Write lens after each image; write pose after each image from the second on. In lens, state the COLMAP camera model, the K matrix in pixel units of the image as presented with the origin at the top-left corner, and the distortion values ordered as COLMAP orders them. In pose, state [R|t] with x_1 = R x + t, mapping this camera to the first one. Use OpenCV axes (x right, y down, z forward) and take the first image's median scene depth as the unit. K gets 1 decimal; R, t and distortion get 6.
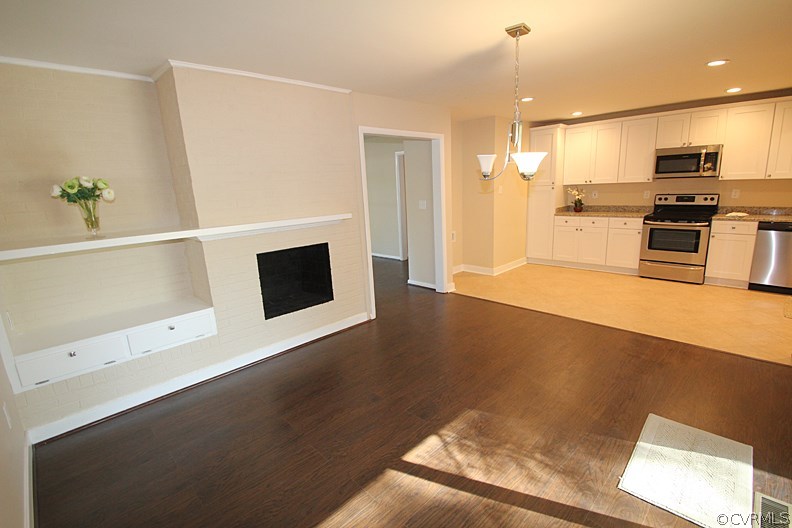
lens RADIAL K [[365.4, 0, 400.9], [0, 365.4, 262.6], [0, 0, 1]] dist [-0.003412, -0.008971]
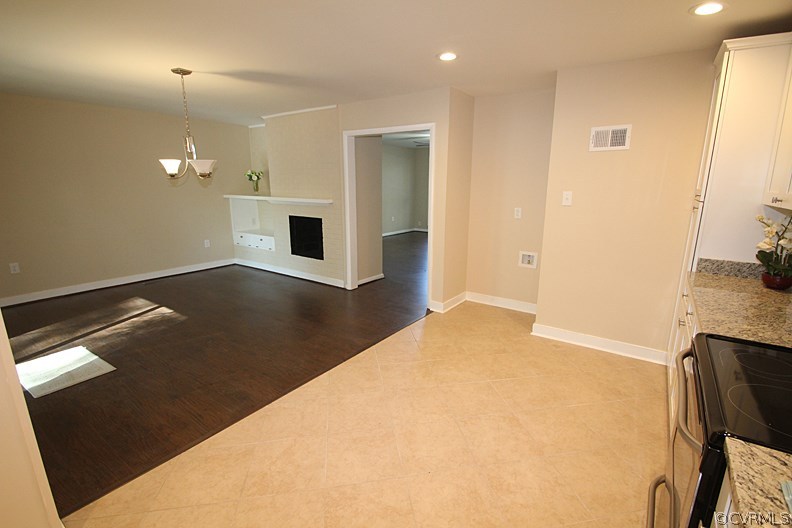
lens RADIAL K [[365.4, 0, 410.7], [0, 365.4, 258.3], [0, 0, 1]] dist [-0.003412, -0.008971]
pose [[0.199920, 0.249331, -0.947558, 0.956576], [-0.223527, 0.953185, 0.203650, -0.209678], [0.953974, 0.171091, 0.246293, 0.769976]]
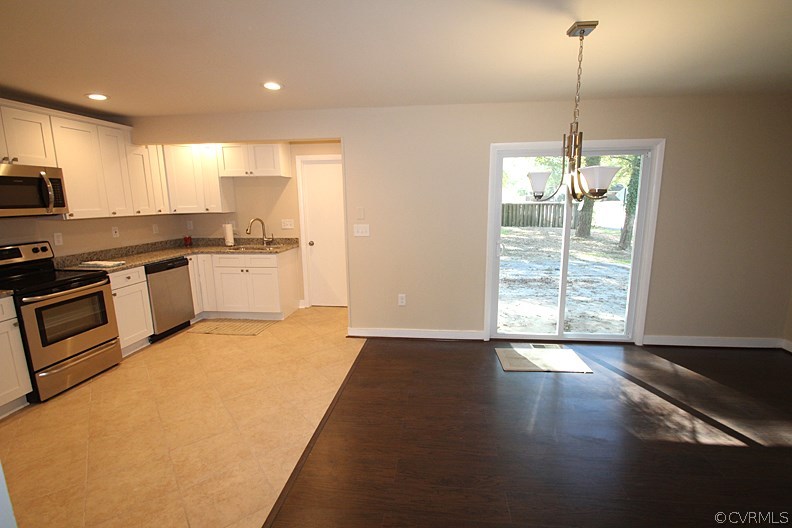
lens RADIAL K [[365.4, 0, 400.7], [0, 365.4, 266.1], [0, 0, 1]] dist [-0.003412, -0.008971]
pose [[-0.627235, -0.086985, 0.773957, -0.056273], [0.202897, 0.941179, 0.270213, -0.203372], [-0.751937, 0.326520, -0.572691, 0.951439]]
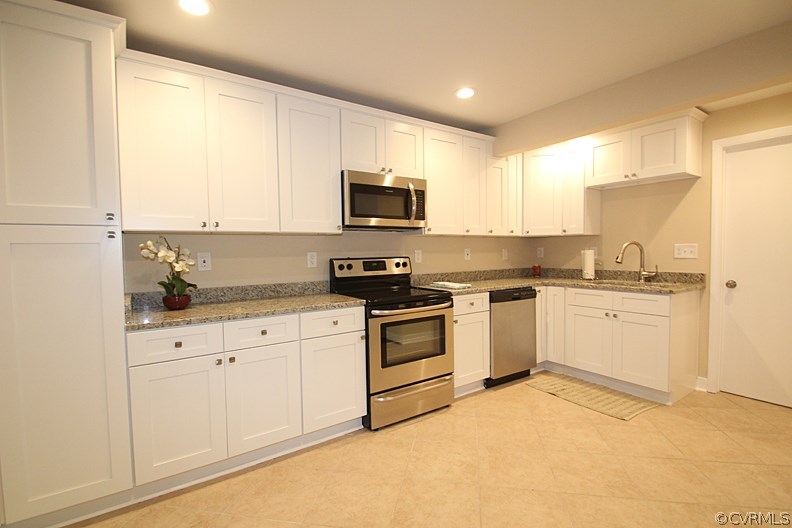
lens RADIAL K [[365.4, 0, 406.9], [0, 365.4, 263.8], [0, 0, 1]] dist [-0.003412, -0.008971]
pose [[0.164863, 0.005543, 0.986301, 0.230761], [0.211803, 0.976457, -0.040891, -0.157822], [-0.963307, 0.215643, 0.159807, 0.943777]]
